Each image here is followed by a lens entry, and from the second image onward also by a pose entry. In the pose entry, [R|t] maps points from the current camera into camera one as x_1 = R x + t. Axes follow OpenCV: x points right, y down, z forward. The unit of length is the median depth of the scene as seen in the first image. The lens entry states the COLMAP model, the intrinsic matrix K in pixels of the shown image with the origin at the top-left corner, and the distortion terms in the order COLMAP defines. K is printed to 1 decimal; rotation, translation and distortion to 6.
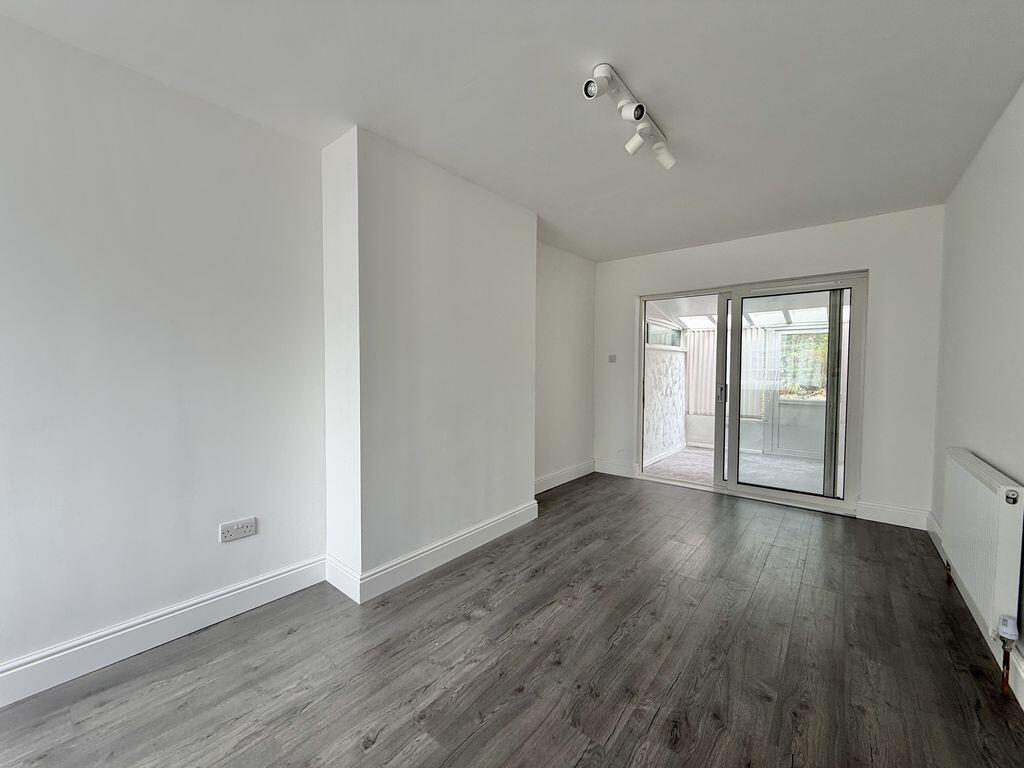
lens RADIAL K [[408.9, 0, 507.8], [0, 408.9, 383.0], [0, 0, 1]] dist [-0.003471, 0.000531]
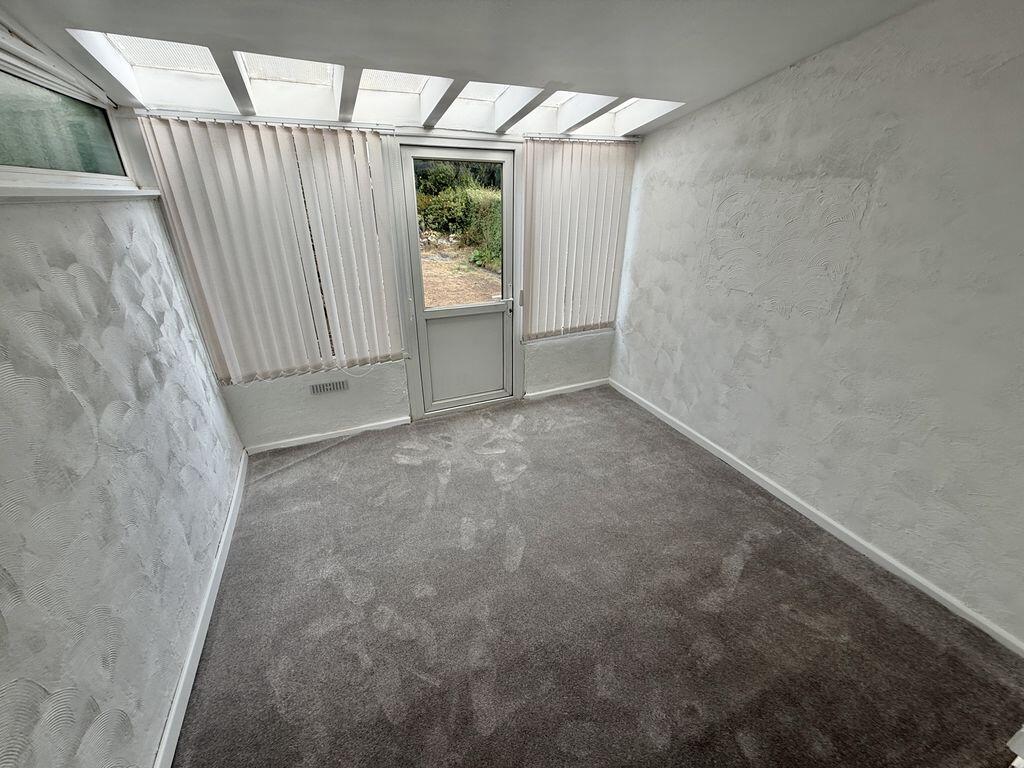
lens RADIAL K [[408.9, 0, 511.0], [0, 408.9, 388.9], [0, 0, 1]] dist [-0.003471, 0.000531]
pose [[0.462985, -0.368025, 0.806351, 0.574600], [0.031005, 0.915895, 0.400220, -0.129105], [-0.885824, -0.160295, 0.435456, 1.353050]]
